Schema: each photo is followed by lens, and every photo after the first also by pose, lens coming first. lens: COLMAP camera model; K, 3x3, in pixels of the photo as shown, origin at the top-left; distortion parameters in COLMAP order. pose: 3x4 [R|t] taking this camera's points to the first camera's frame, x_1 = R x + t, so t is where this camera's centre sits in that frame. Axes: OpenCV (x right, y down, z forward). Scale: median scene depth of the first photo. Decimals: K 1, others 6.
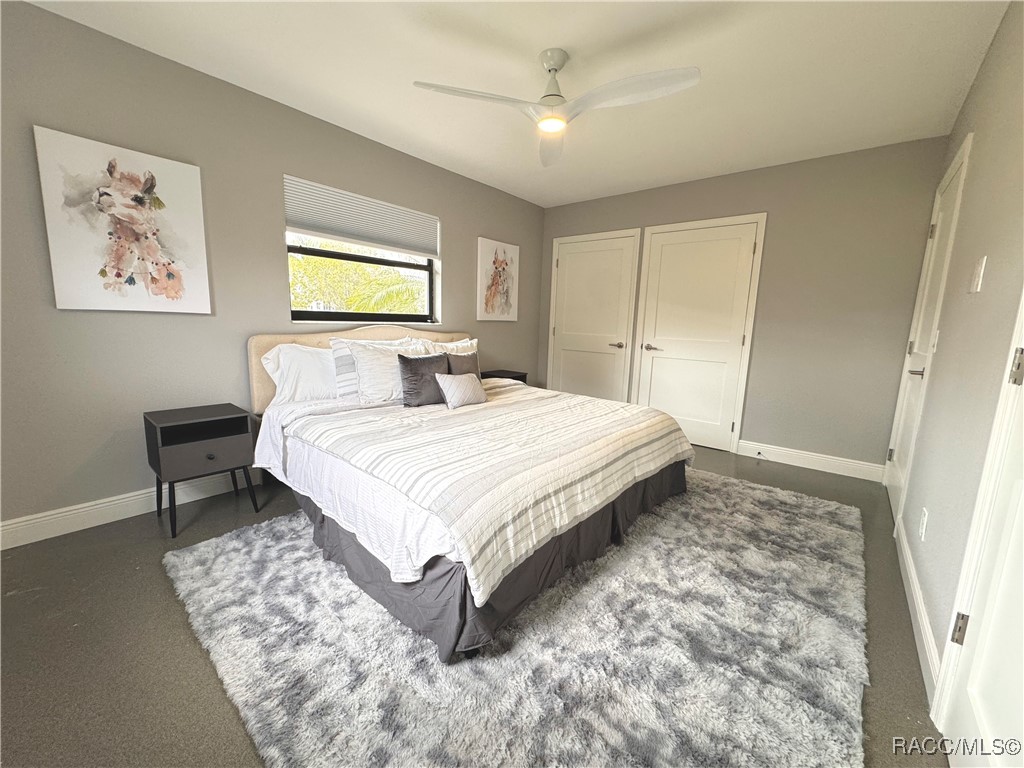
lens RADIAL K [[406.7, 0, 512.8], [0, 406.7, 384.5], [0, 0, 1]] dist [-0.003690, 0.001382]
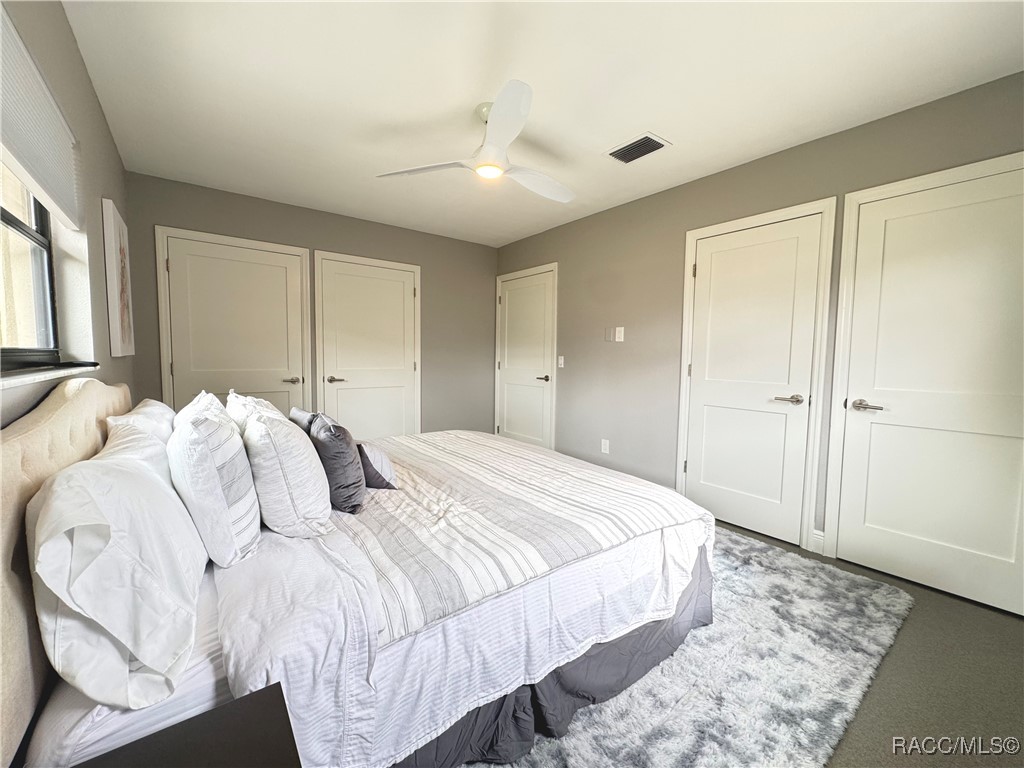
lens RADIAL K [[406.7, 0, 512.0], [0, 406.7, 384.6], [0, 0, 1]] dist [-0.003690, 0.001382]
pose [[0.210856, -0.100150, 0.972373, -1.136432], [0.148651, 0.986454, 0.069366, -0.195923], [-0.966148, 0.129918, 0.222887, 0.930248]]
